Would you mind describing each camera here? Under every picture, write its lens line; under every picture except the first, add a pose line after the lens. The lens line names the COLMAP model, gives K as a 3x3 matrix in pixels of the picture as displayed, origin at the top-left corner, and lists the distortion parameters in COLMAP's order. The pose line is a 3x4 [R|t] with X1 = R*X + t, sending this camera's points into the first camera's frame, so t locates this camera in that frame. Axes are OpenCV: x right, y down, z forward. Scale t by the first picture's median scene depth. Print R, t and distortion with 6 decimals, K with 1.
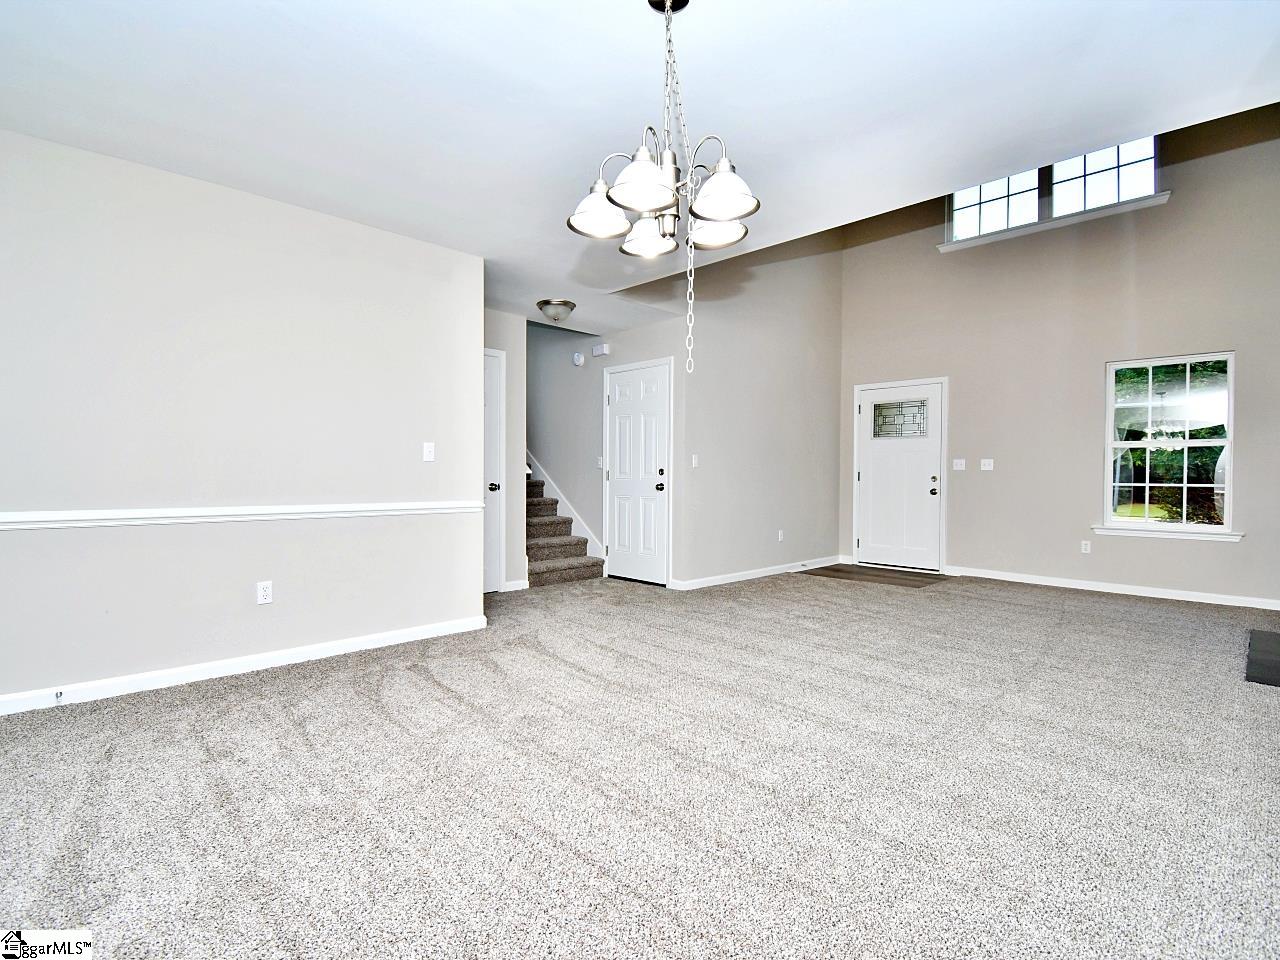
lens RADIAL K [[636.4, 0, 640.0], [0, 636.4, 480.0], [0, 0, 1]] dist [0.021461, -0.028850]
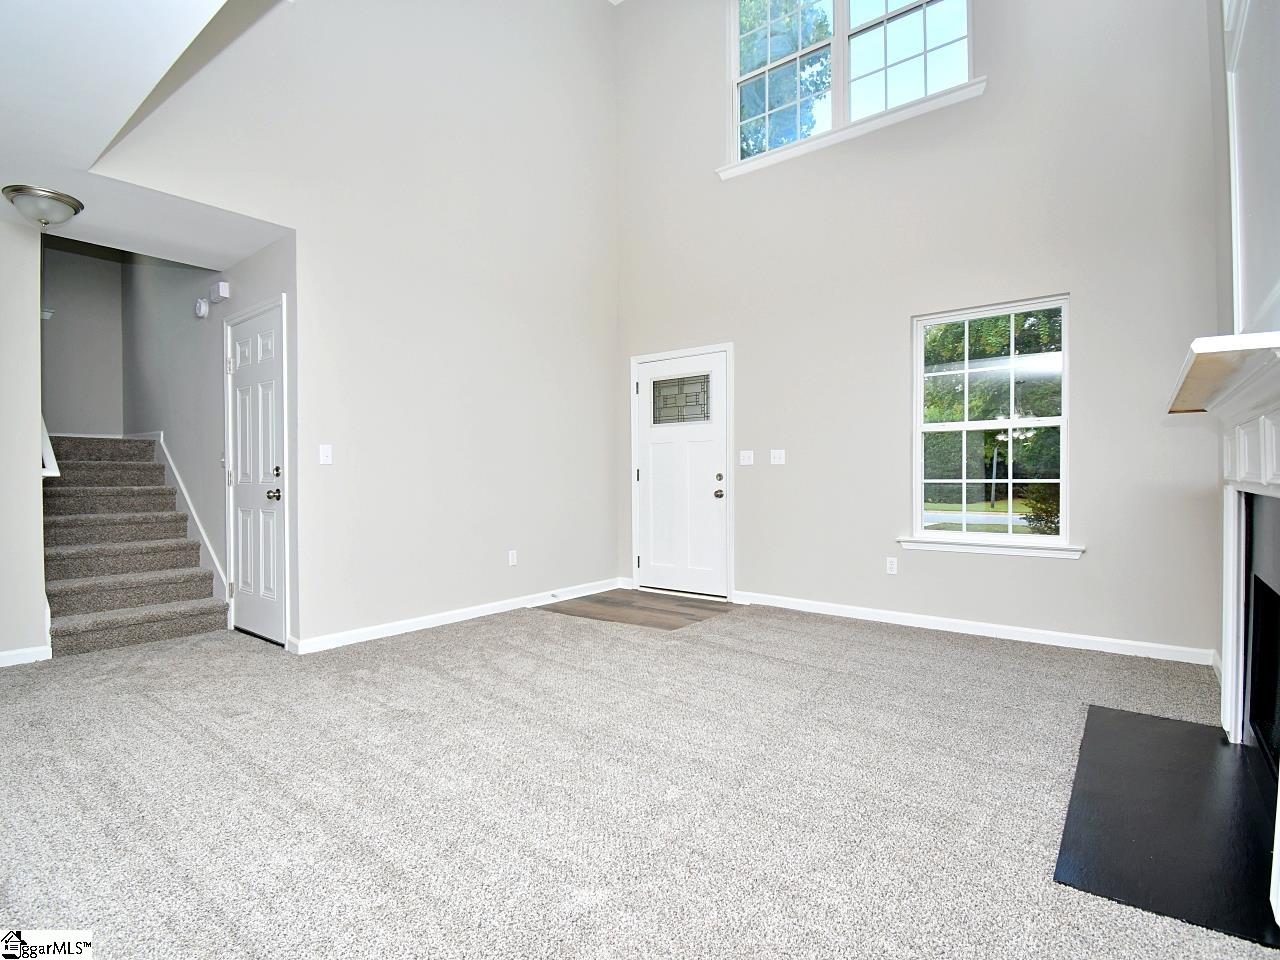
lens RADIAL K [[636.4, 0, 640.0], [0, 636.4, 480.0], [0, 0, 1]] dist [0.021461, -0.028850]
pose [[0.992421, -0.013416, 0.122152, 0.294566], [0.013785, 0.999903, -0.002170, 0.002544], [-0.122111, 0.003837, 0.992509, 0.276797]]
